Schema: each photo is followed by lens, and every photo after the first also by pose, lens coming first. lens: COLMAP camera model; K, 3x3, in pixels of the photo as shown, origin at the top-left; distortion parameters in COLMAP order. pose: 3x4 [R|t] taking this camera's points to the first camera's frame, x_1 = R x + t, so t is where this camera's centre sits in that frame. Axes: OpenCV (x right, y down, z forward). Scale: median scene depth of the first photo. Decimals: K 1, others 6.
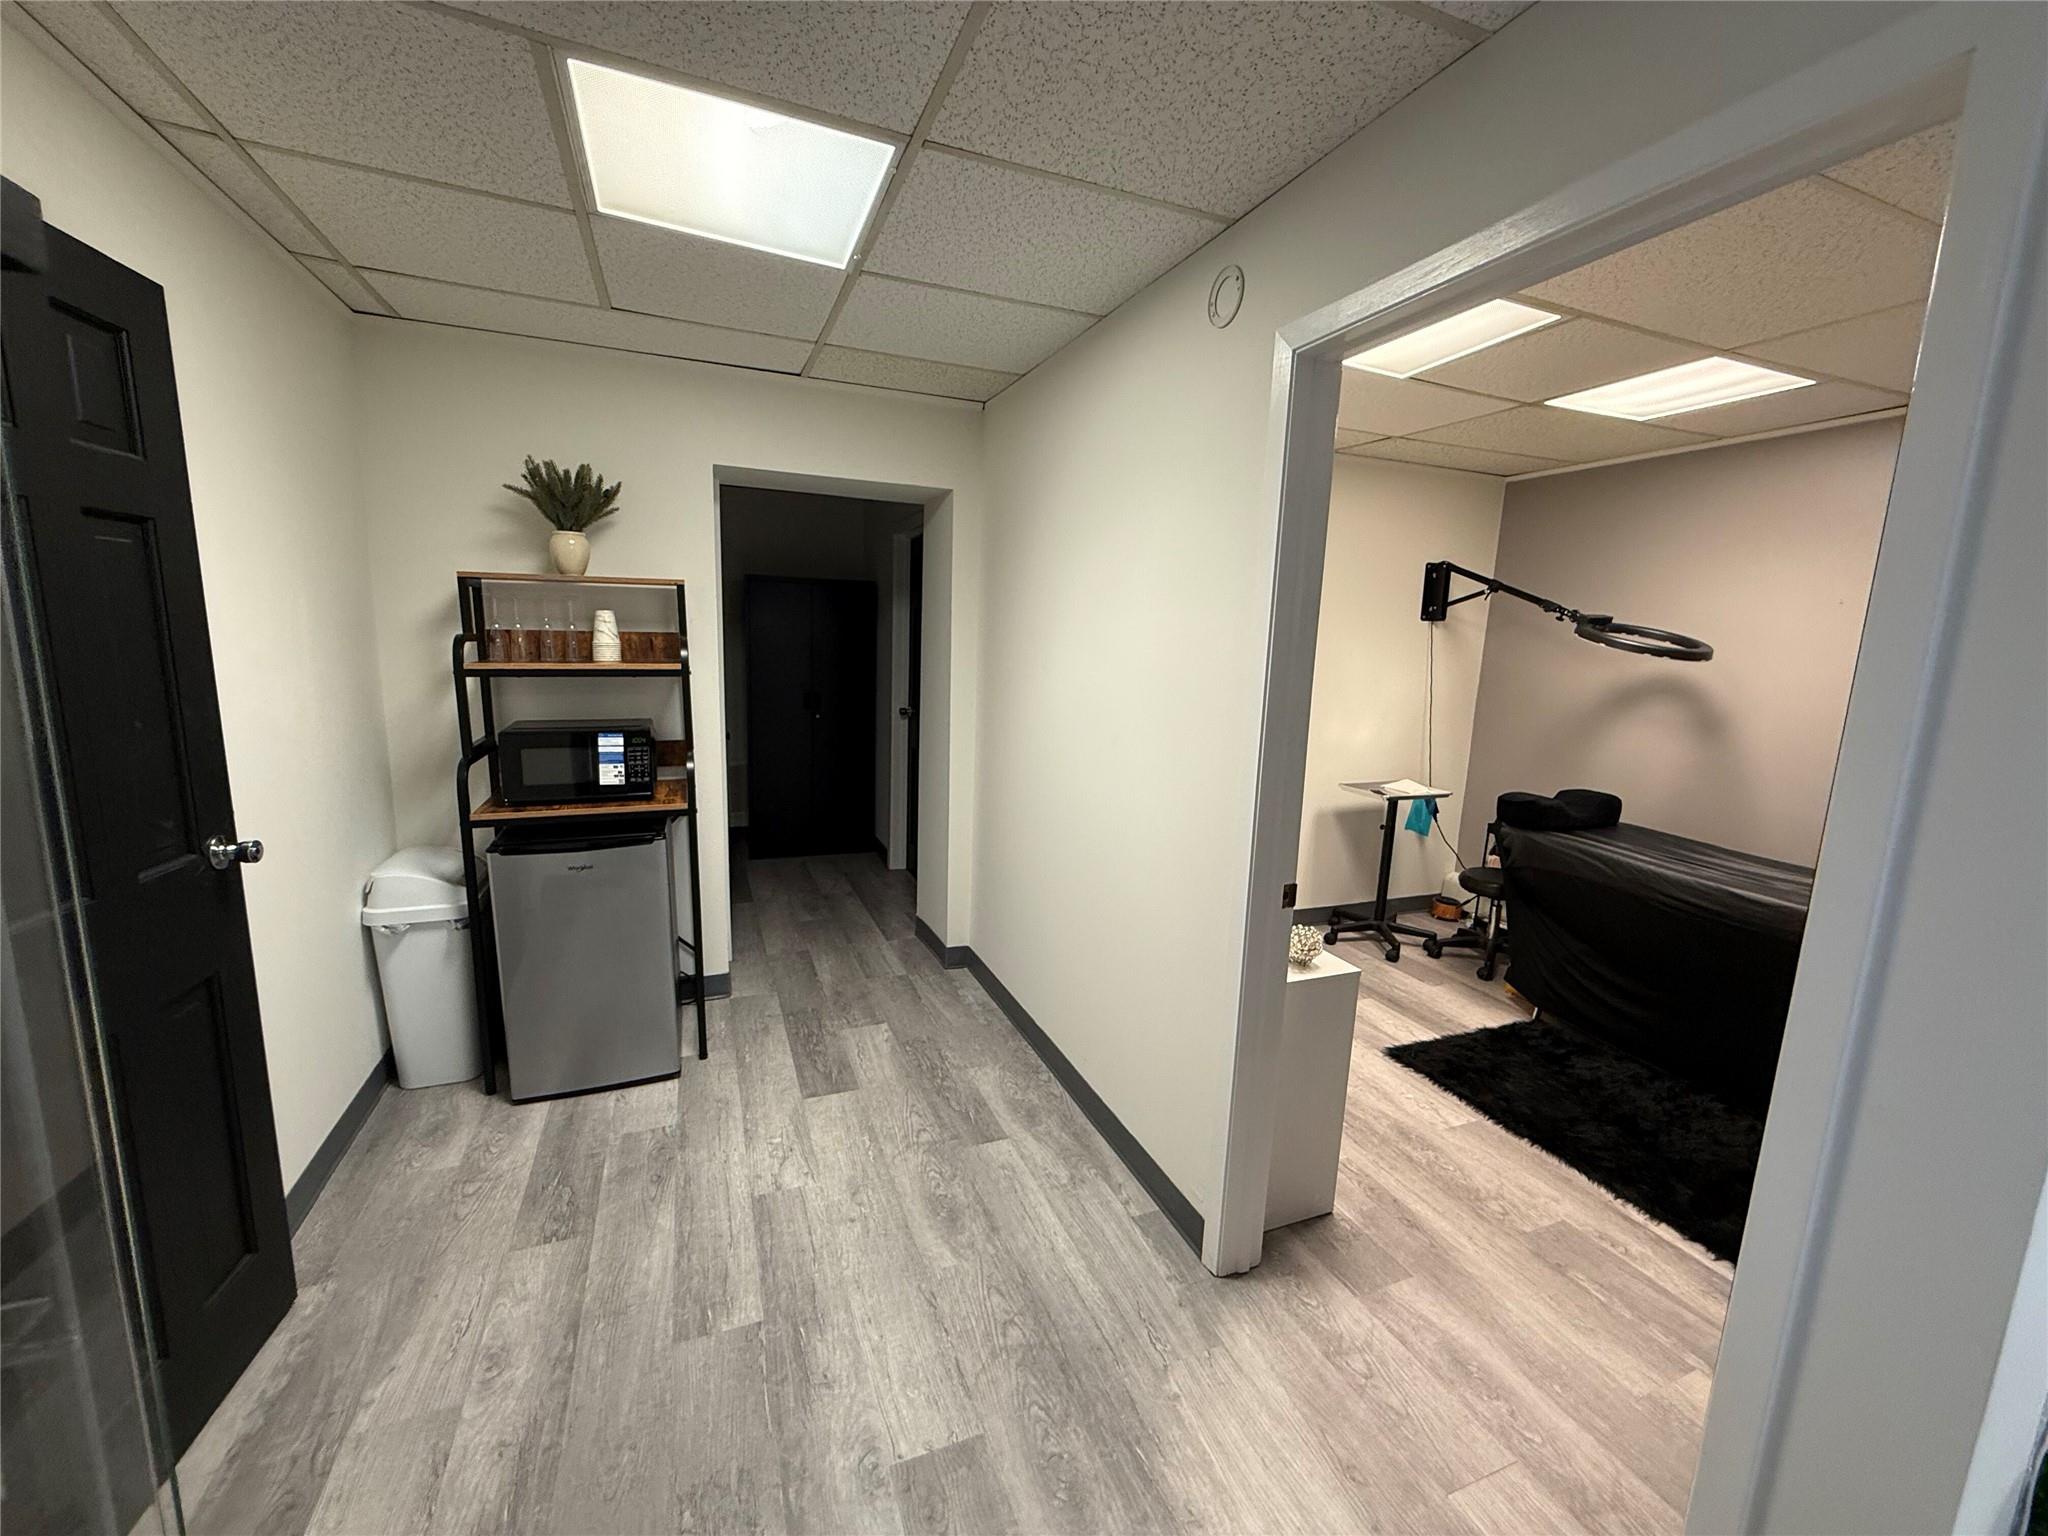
lens RADIAL K [[813.4, 0, 1024.0], [0, 813.4, 768.0], [0, 0, 1]] dist [0.001438, 0.000091]
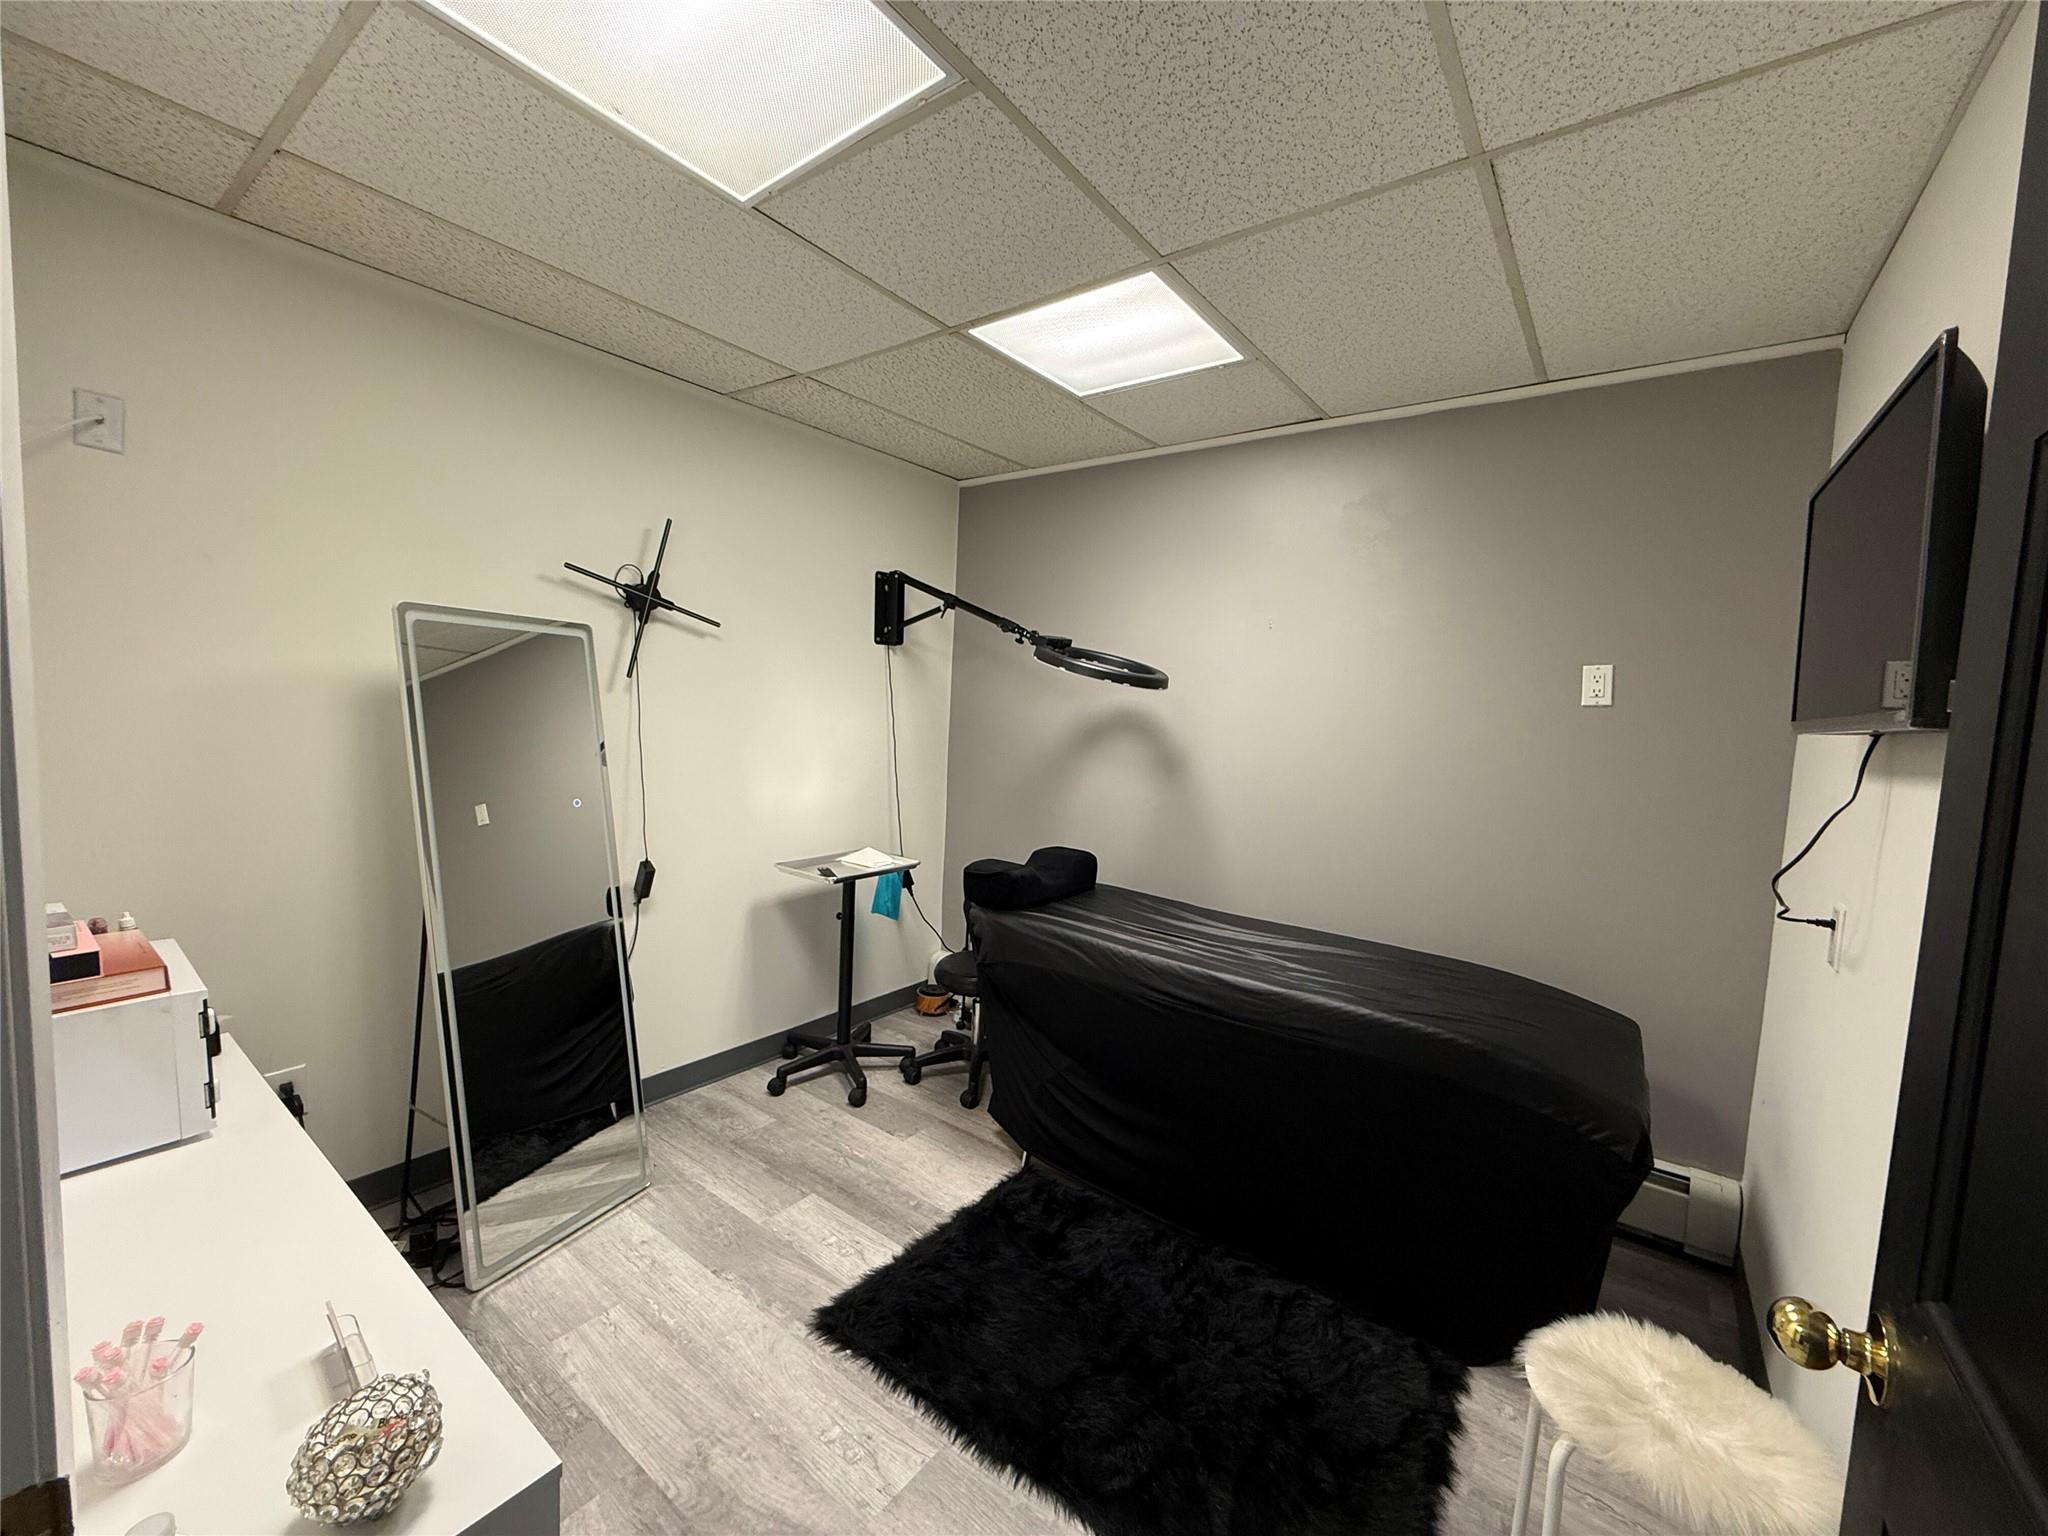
lens RADIAL K [[813.4, 0, 1024.0], [0, 813.4, 768.0], [0, 0, 1]] dist [0.001438, 0.000091]
pose [[0.853573, -0.039807, 0.519450, 0.234336], [0.072266, 0.996484, -0.042384, -0.020336], [-0.515937, 0.073716, 0.853449, 0.311113]]
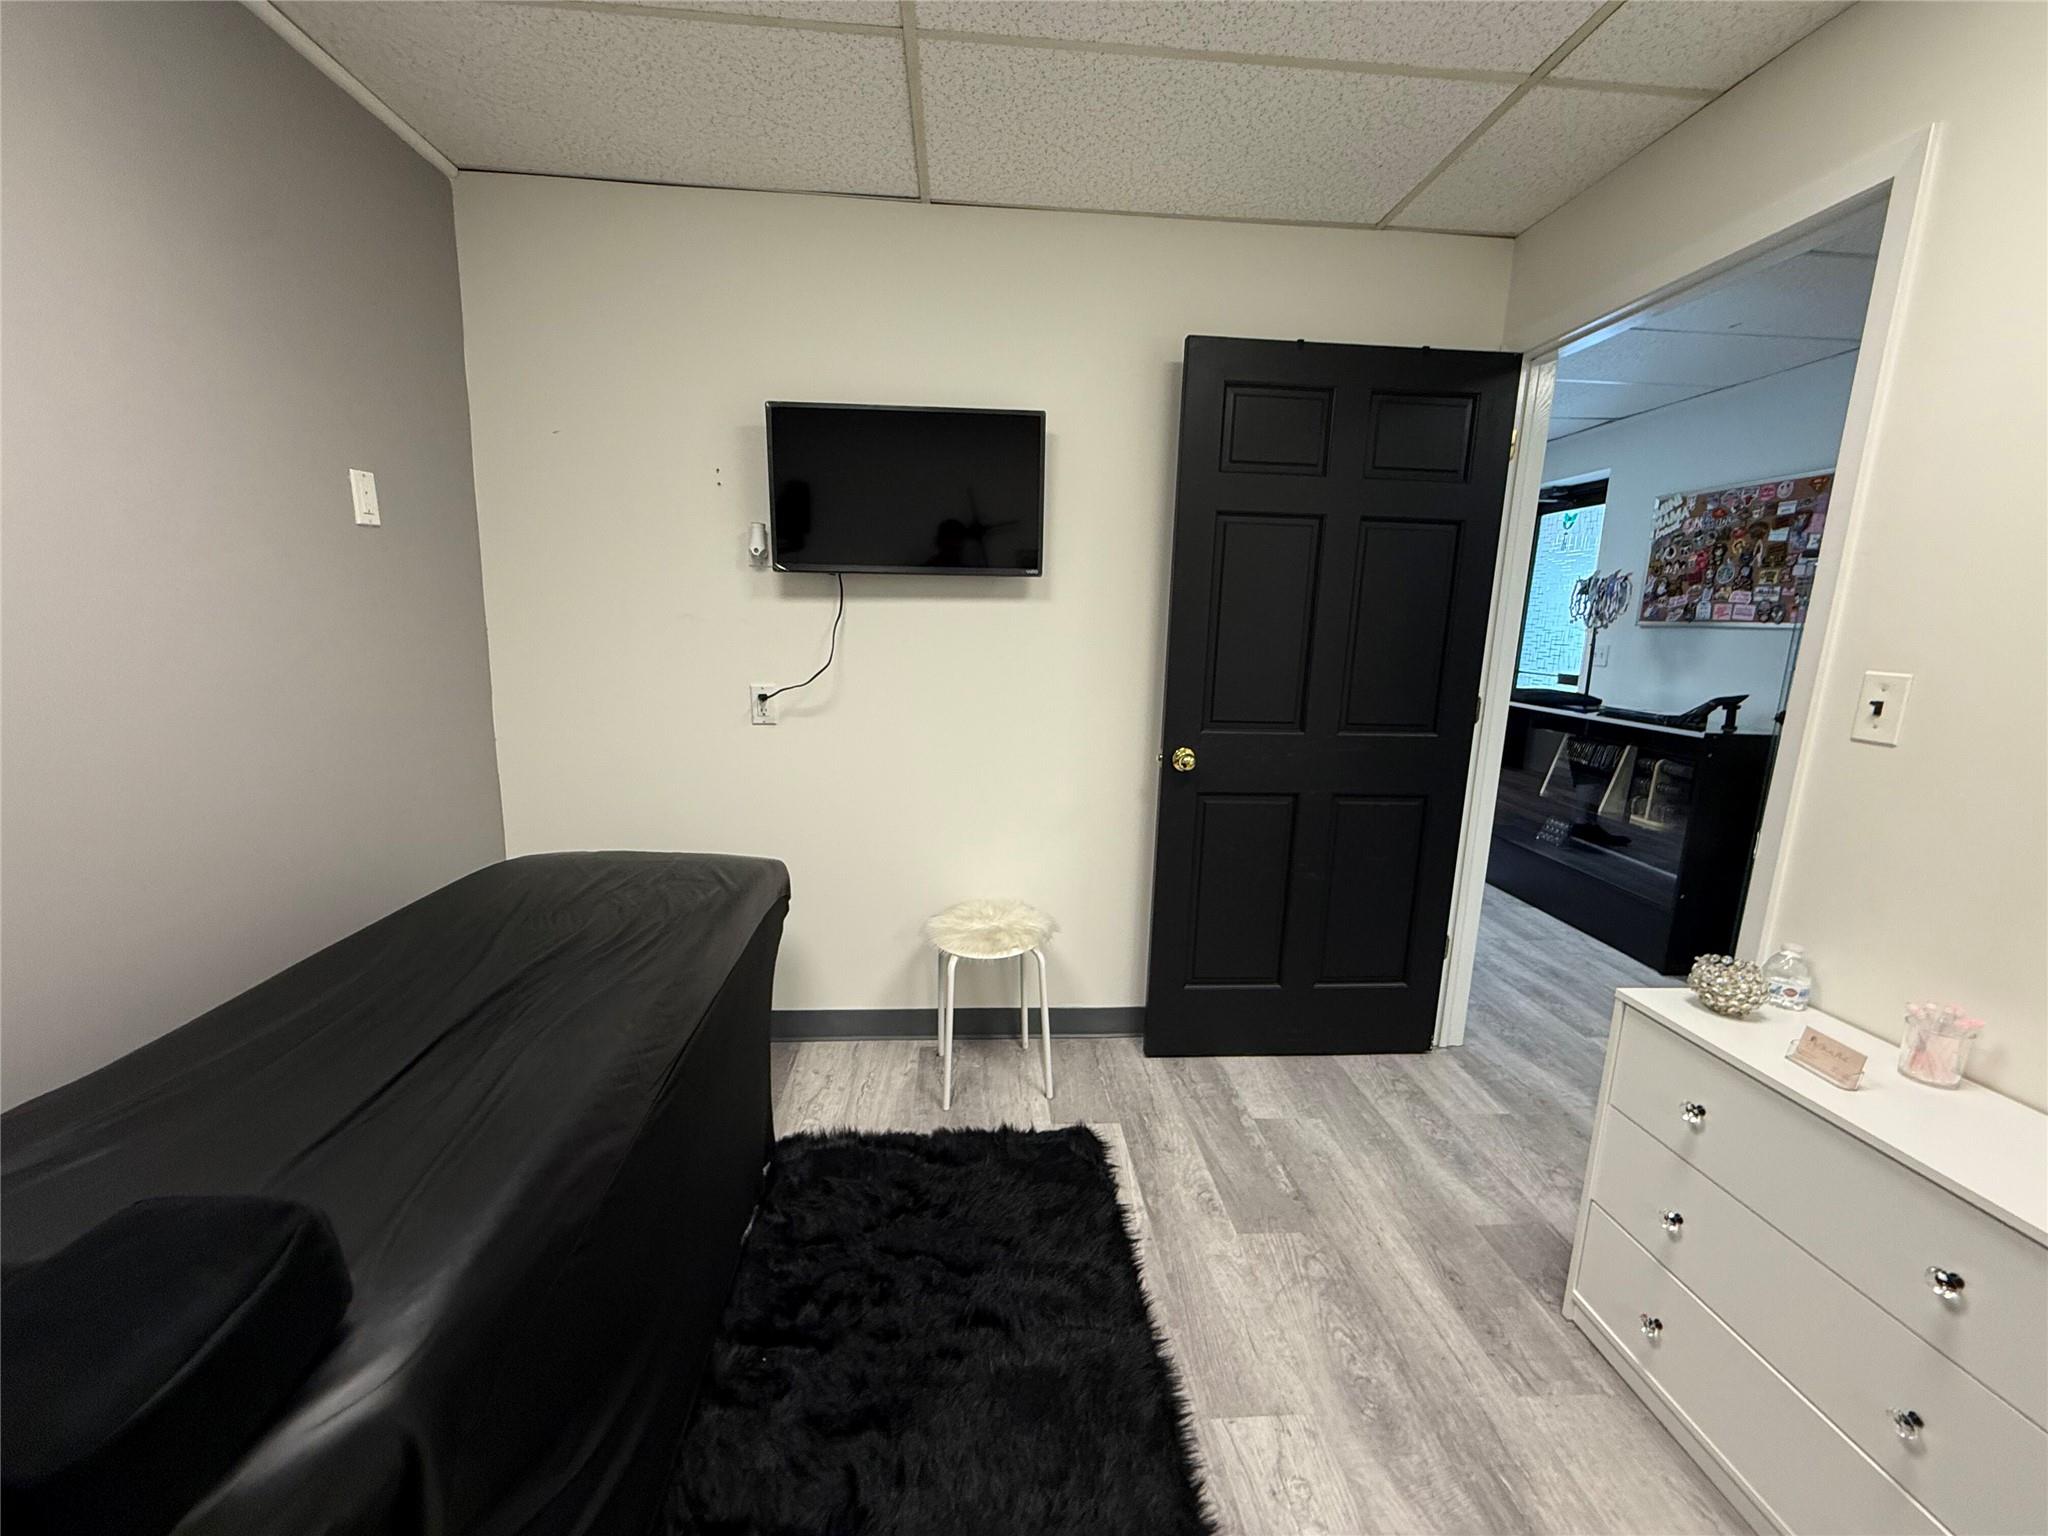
lens RADIAL K [[813.4, 0, 1024.0], [0, 813.4, 768.0], [0, 0, 1]] dist [0.001438, 0.000091]
pose [[-0.947772, -0.116059, 0.297082, 0.406747], [-0.005958, 0.937725, 0.347328, -0.100268], [-0.318892, 0.327418, -0.889441, 0.984943]]
